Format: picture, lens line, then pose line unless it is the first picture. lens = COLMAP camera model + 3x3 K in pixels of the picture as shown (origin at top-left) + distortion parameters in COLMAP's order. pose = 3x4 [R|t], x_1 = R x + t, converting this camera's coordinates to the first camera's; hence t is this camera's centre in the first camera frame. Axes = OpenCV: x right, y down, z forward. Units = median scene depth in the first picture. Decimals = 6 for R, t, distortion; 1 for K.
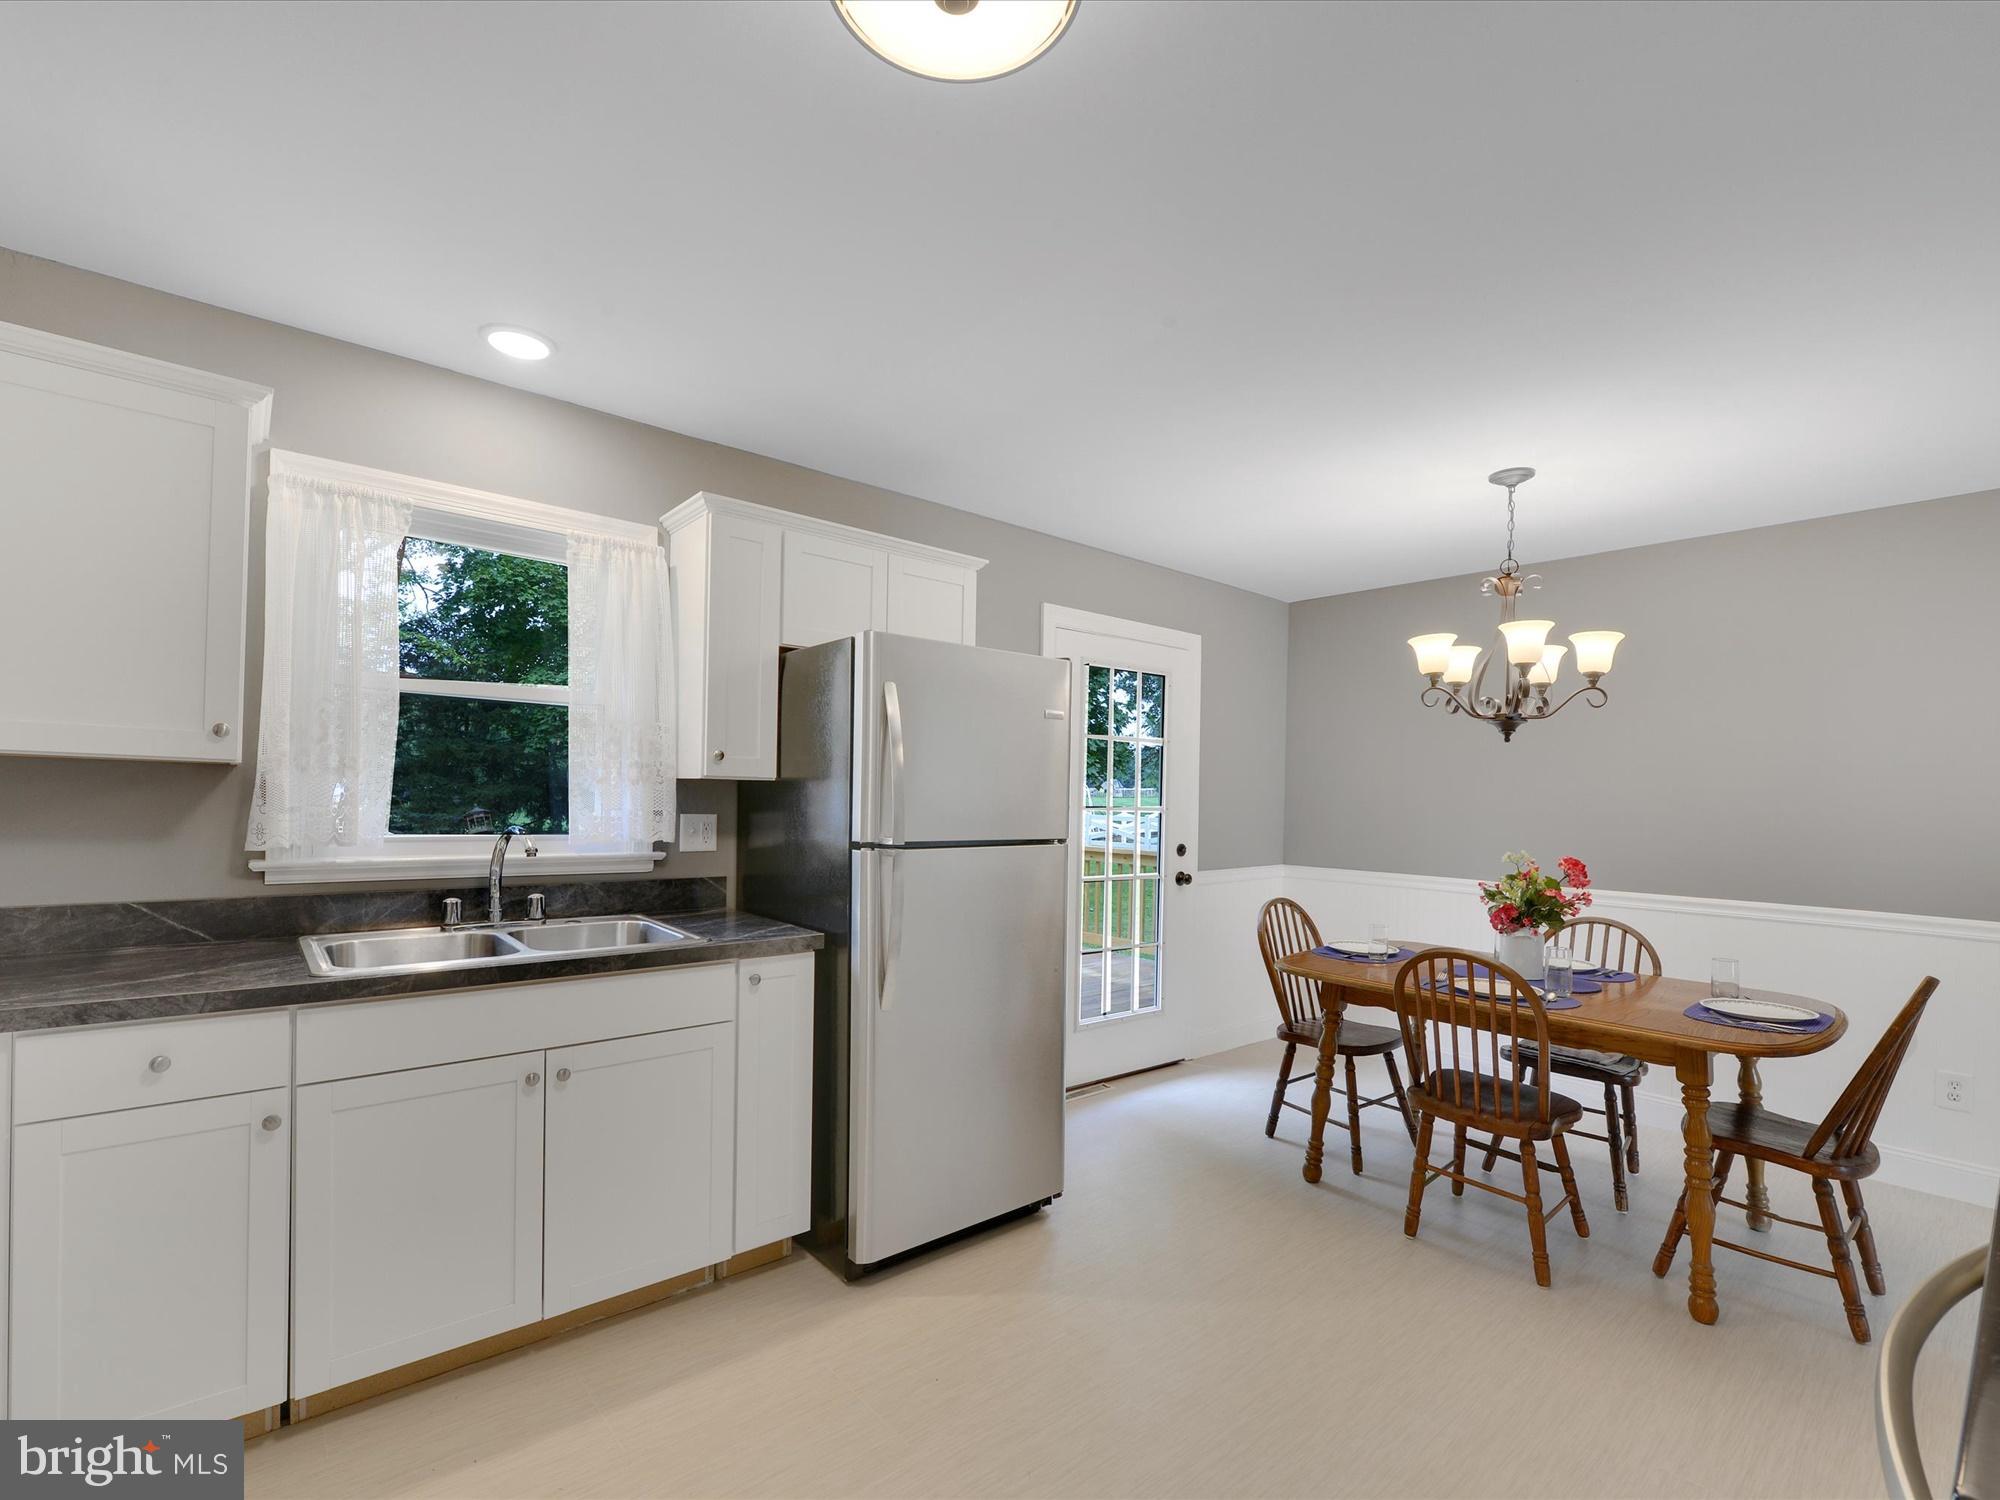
lens RADIAL K [[927.3, 0, 985.3], [0, 927.3, 789.5], [0, 0, 1]] dist [-0.002796, -0.000768]
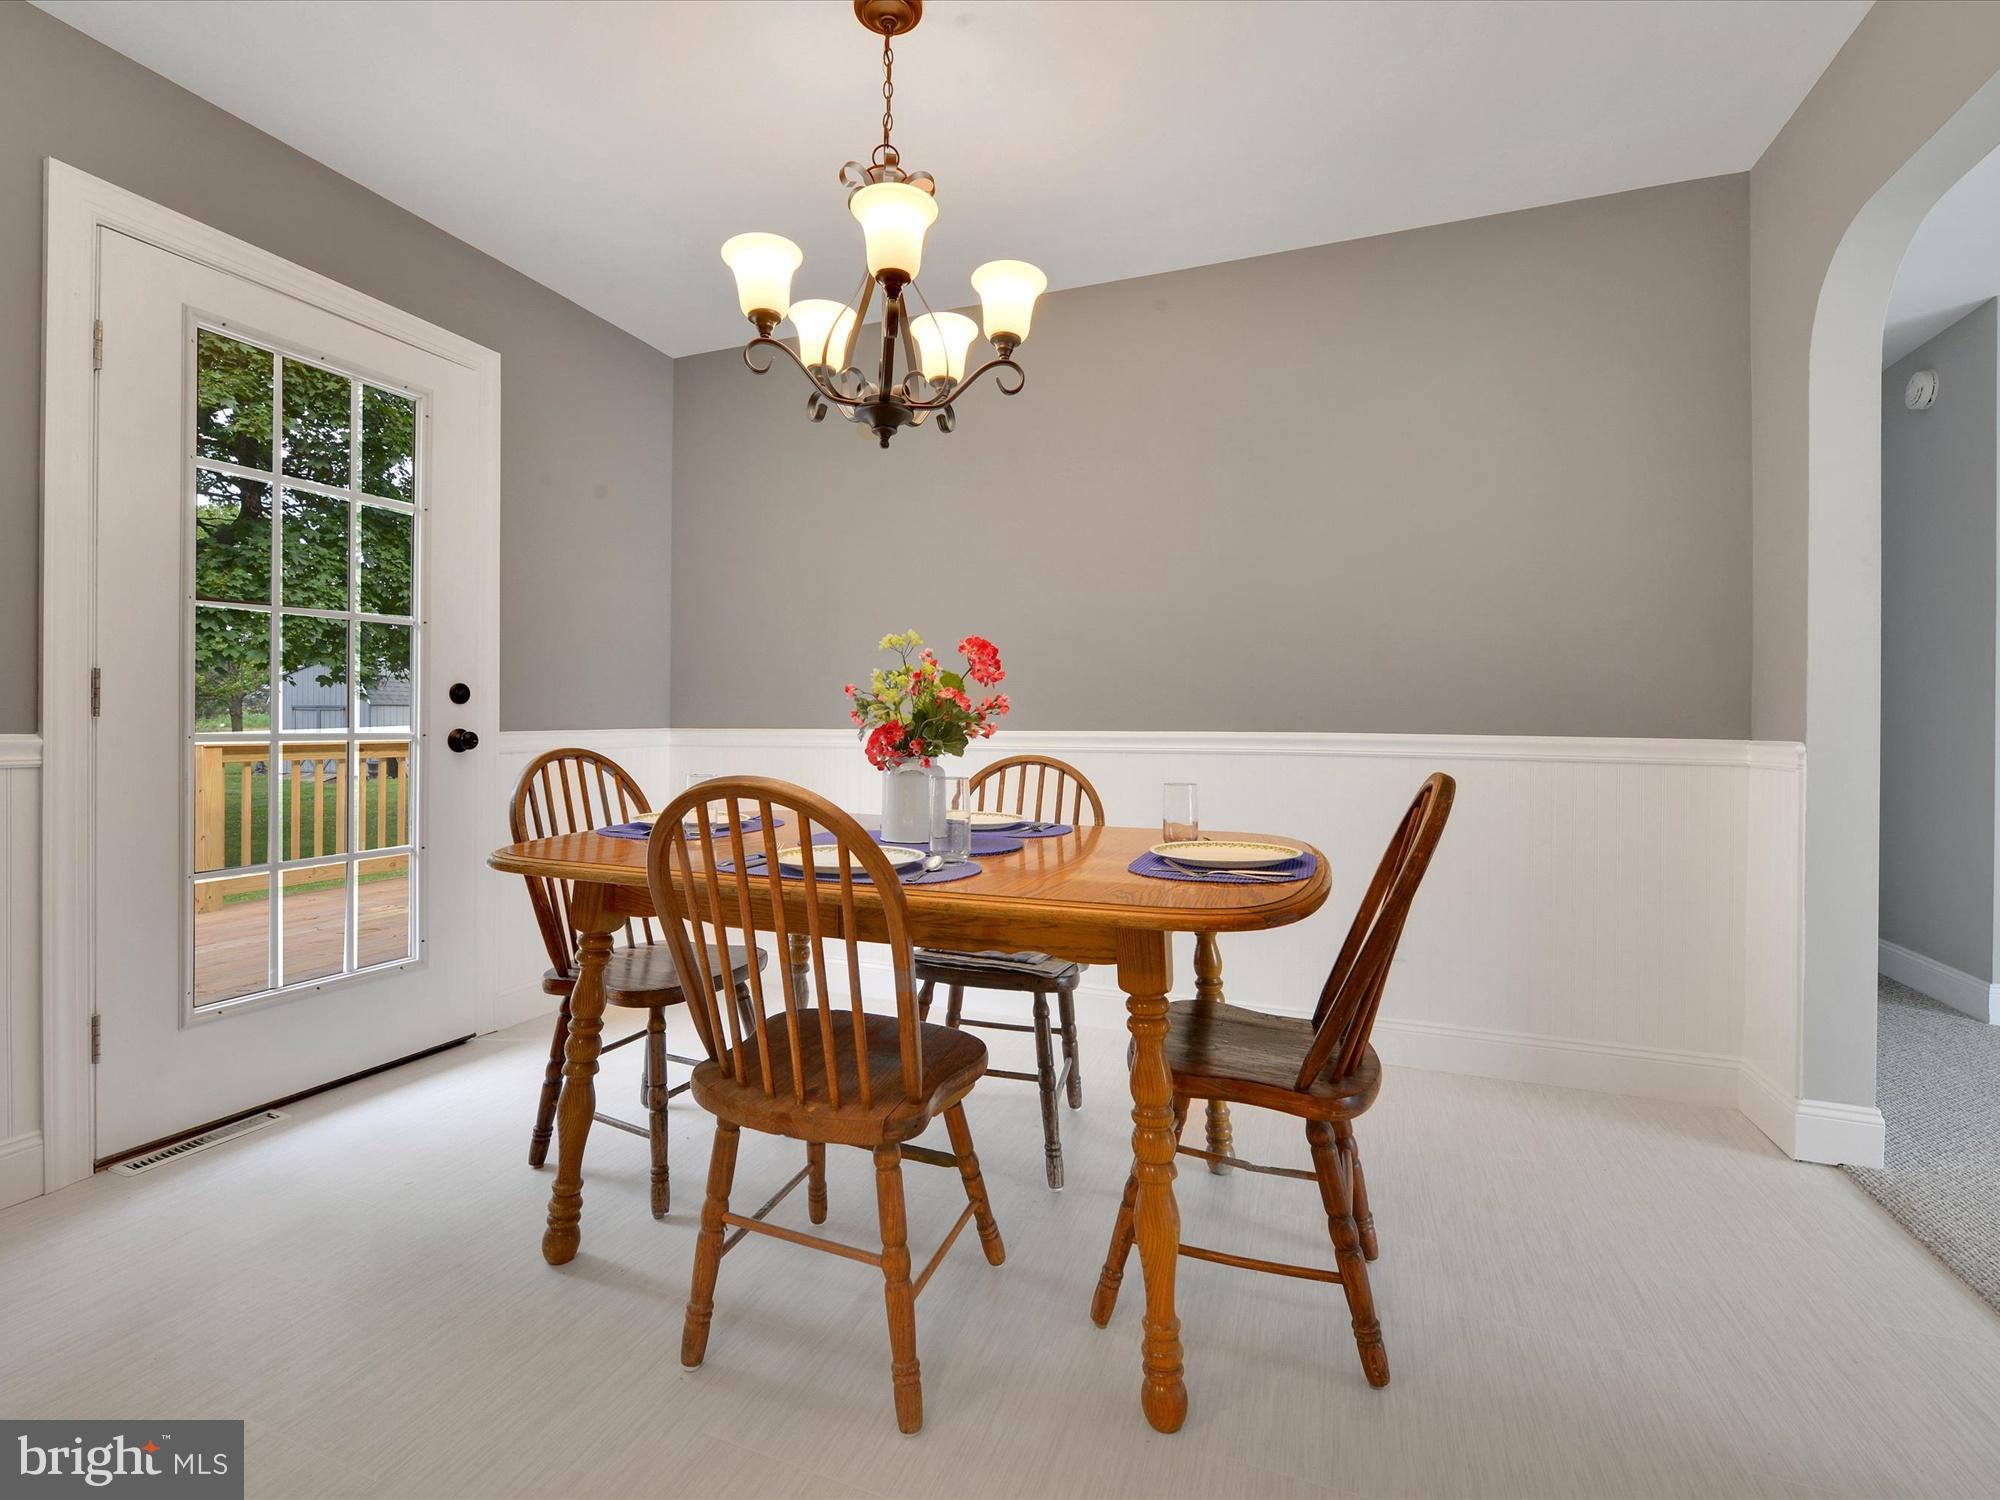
lens RADIAL K [[923.2, 0, 980.5], [0, 923.2, 725.6], [0, 0, 1]] dist [-0.001572, -0.000202]
pose [[0.884056, -0.019075, 0.466991, 0.352949], [0.013005, 0.999784, 0.016217, 0.123751], [-0.467199, -0.008264, 0.884113, 0.465137]]
